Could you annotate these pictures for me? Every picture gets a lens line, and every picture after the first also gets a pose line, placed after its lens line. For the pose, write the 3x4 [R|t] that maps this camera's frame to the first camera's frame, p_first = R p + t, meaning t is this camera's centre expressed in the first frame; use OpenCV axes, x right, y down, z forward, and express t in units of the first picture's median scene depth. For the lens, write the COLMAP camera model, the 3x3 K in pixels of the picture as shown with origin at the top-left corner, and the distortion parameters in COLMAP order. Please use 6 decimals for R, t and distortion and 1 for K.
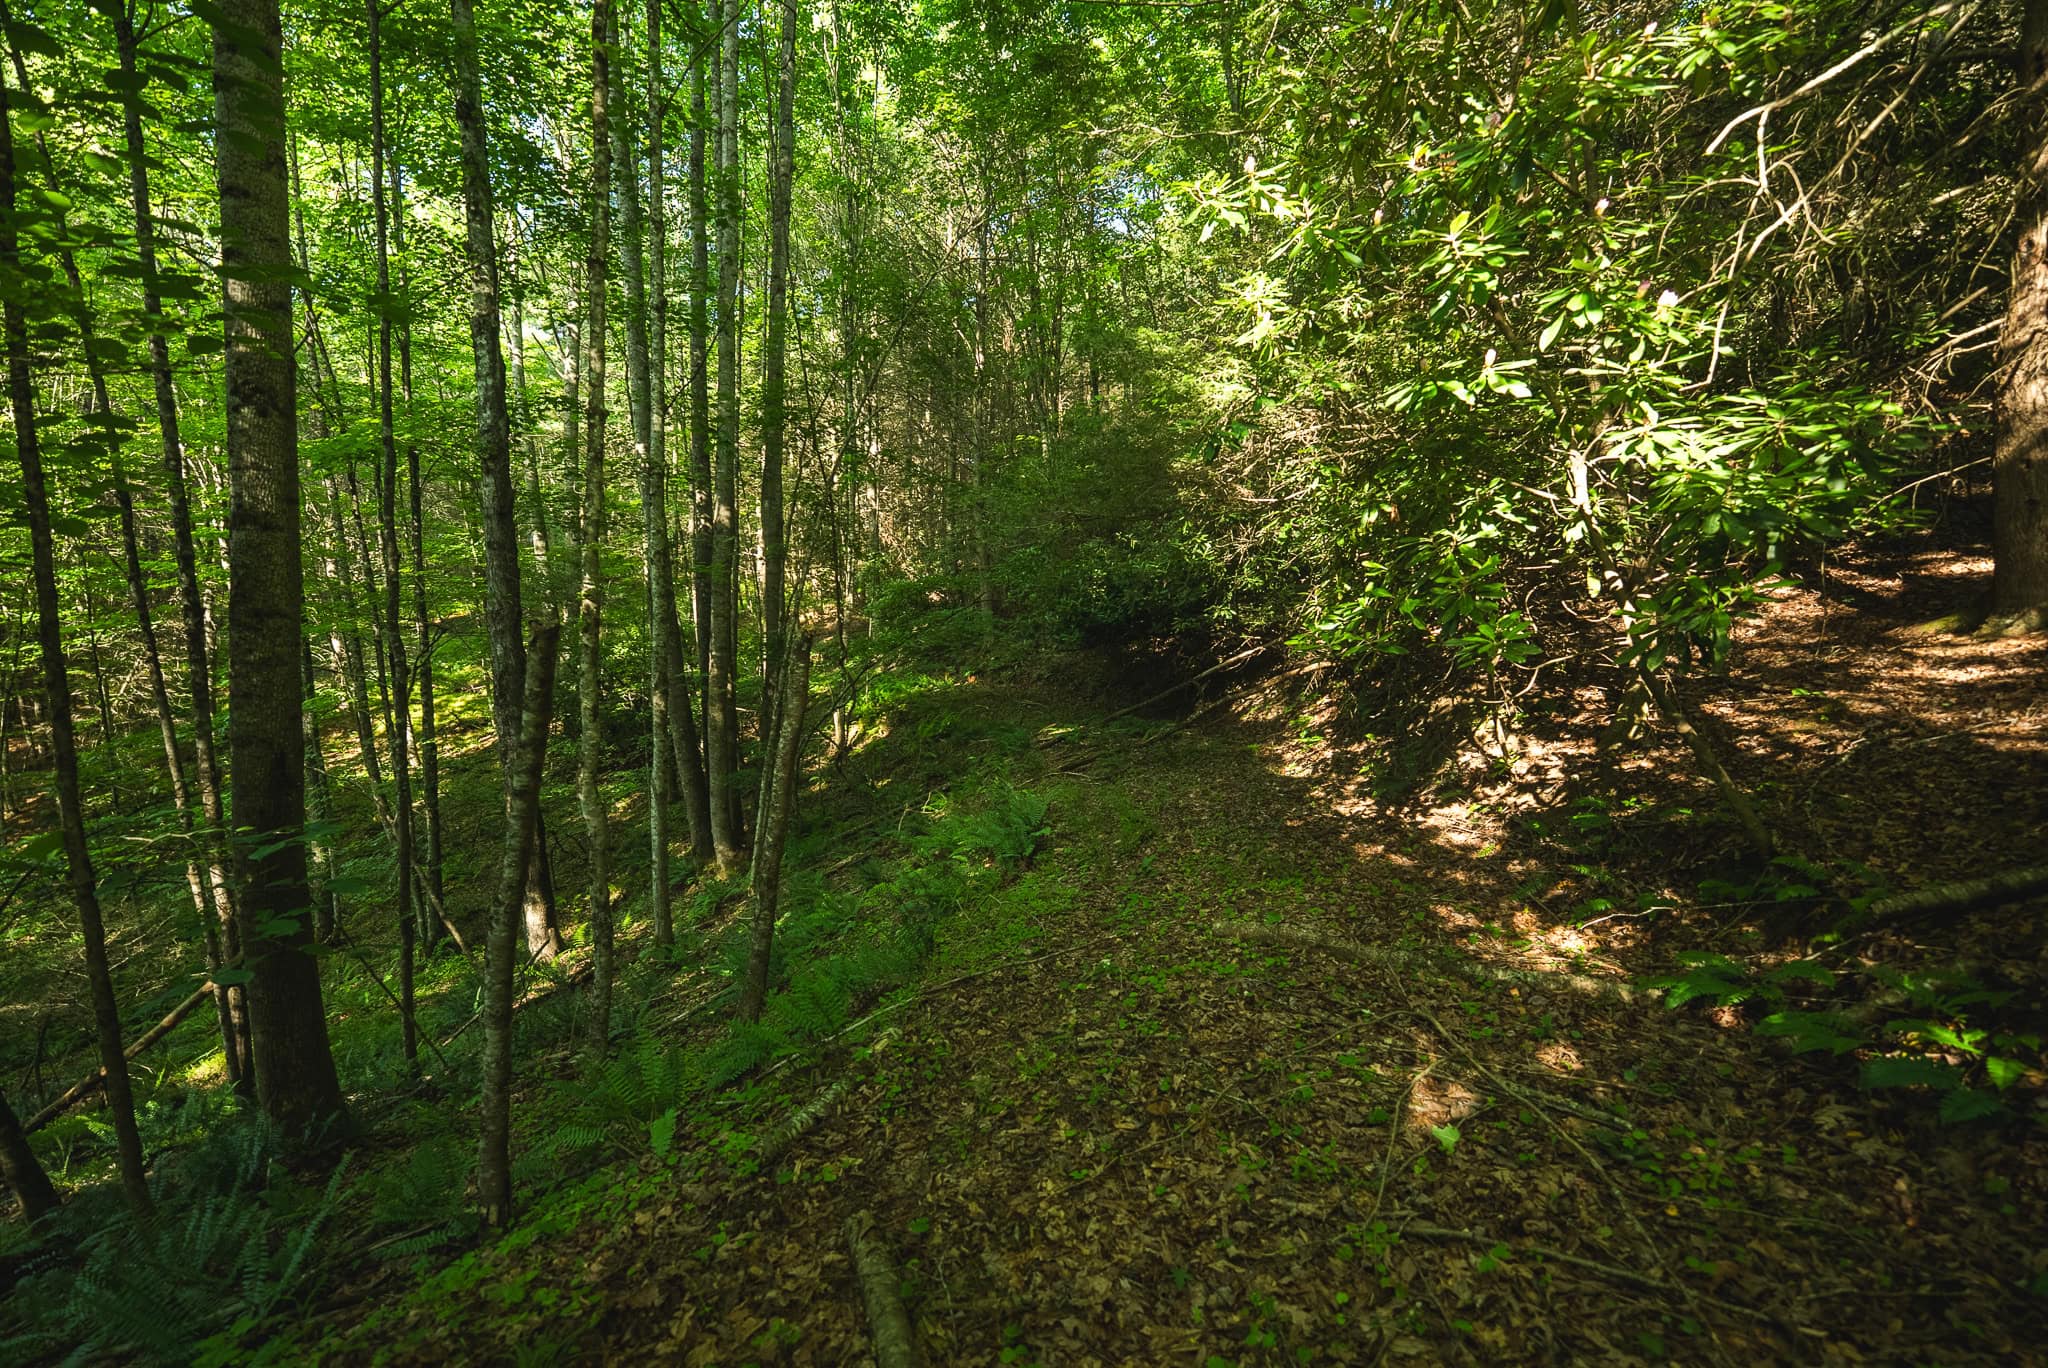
lens RADIAL K [[833.8, 0, 1039.3], [0, 833.8, 691.7], [0, 0, 1]] dist [-0.038582, 0.005557]
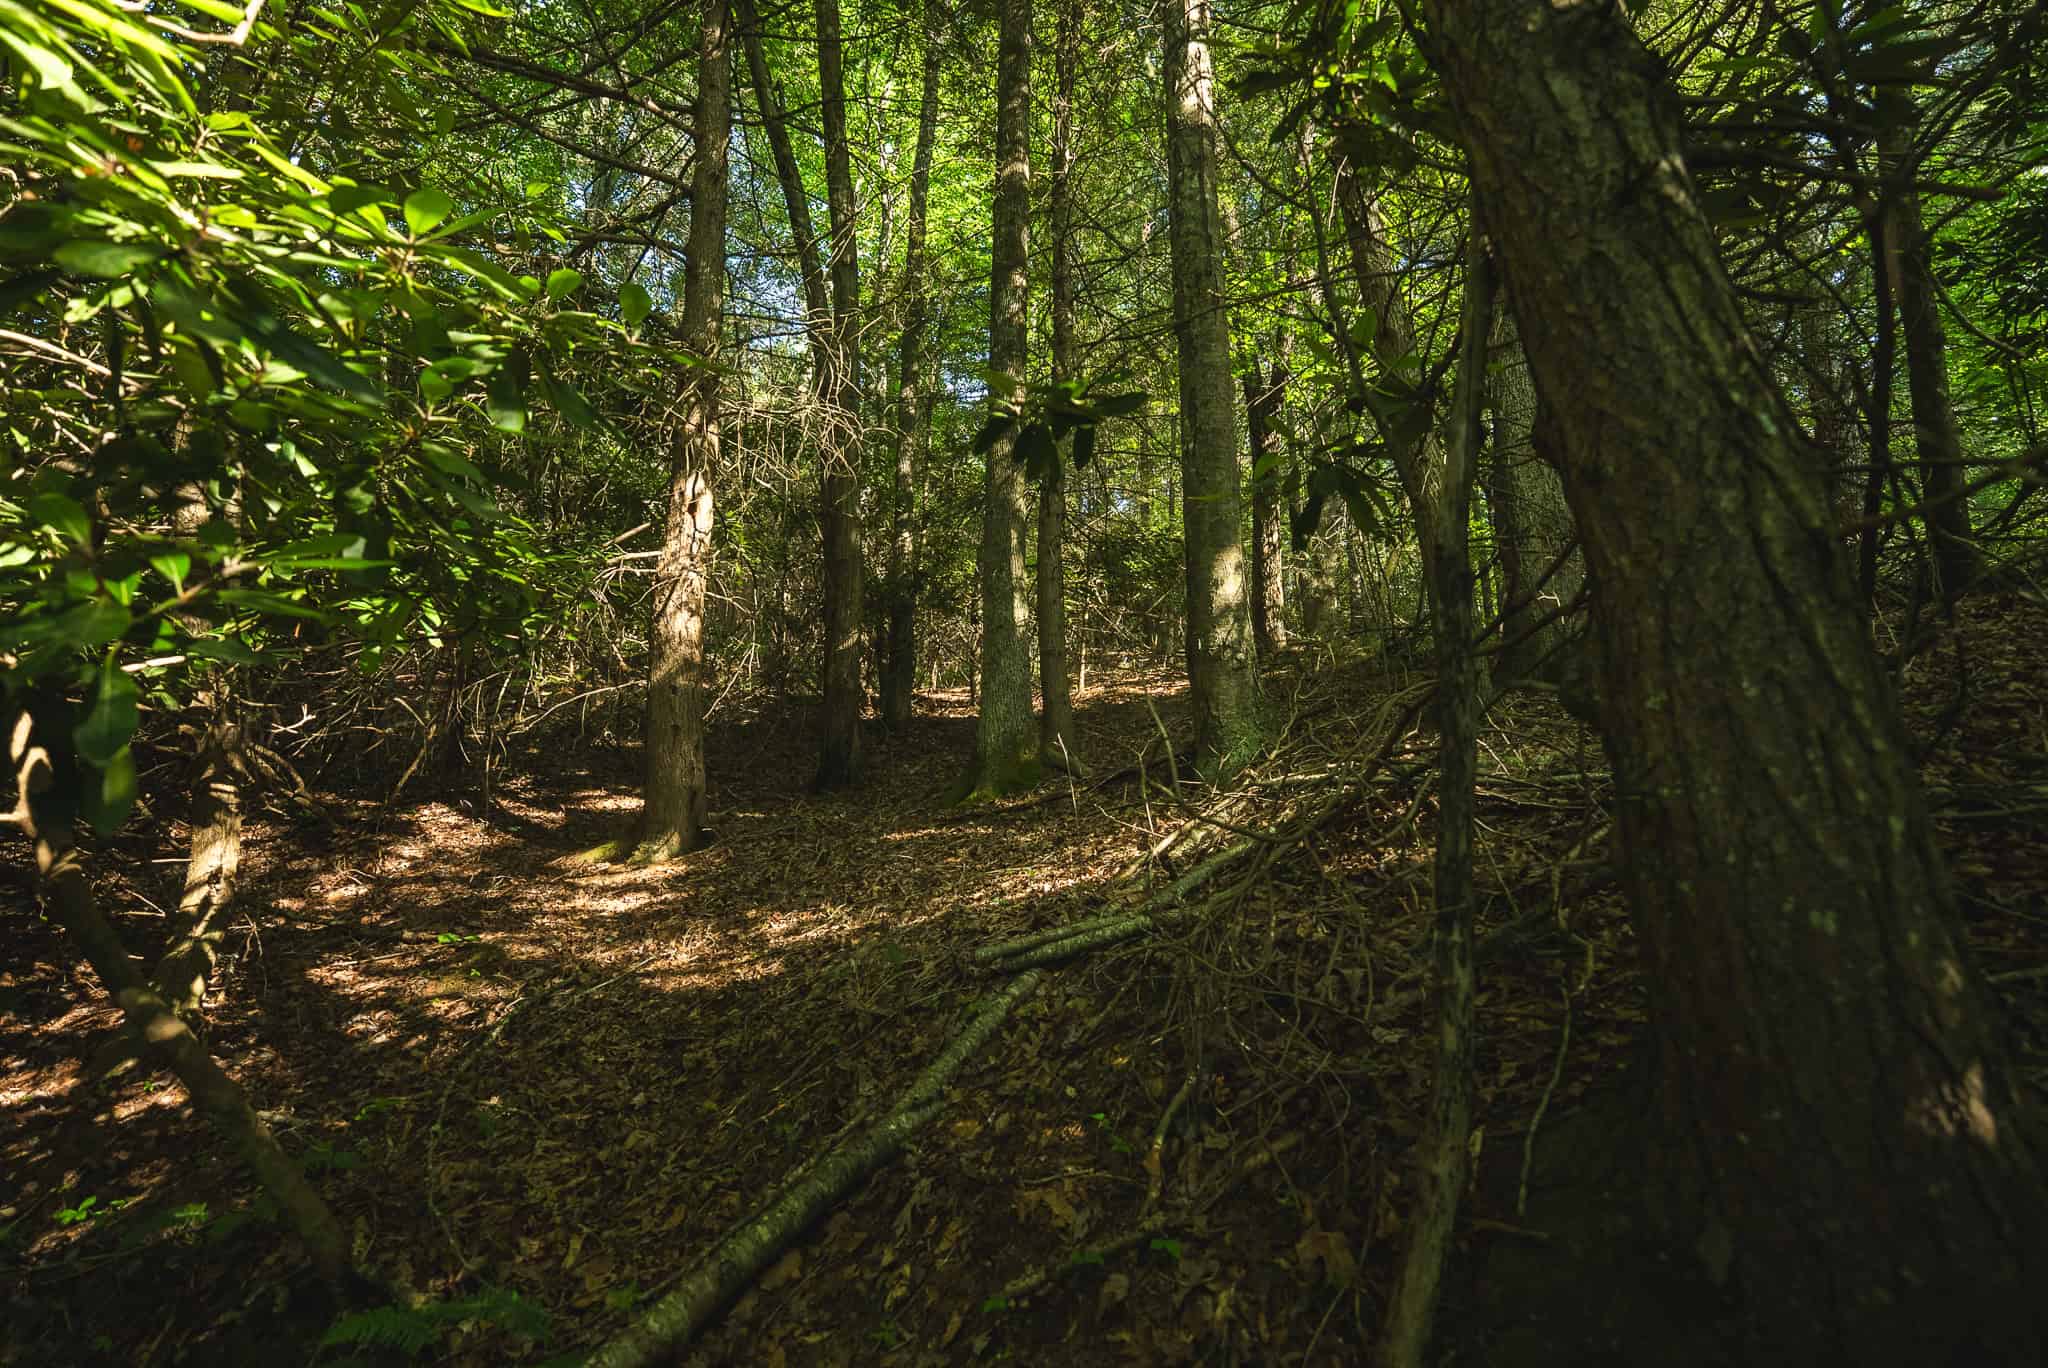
lens RADIAL K [[833.8, 0, 1039.3], [0, 833.8, 691.7], [0, 0, 1]] dist [-0.038582, 0.005557]
pose [[0.228404, 0.209630, 0.950730, 0.328124], [0.093751, 0.967269, -0.235800, 0.009056], [-0.969042, 0.142990, 0.201275, 0.317328]]
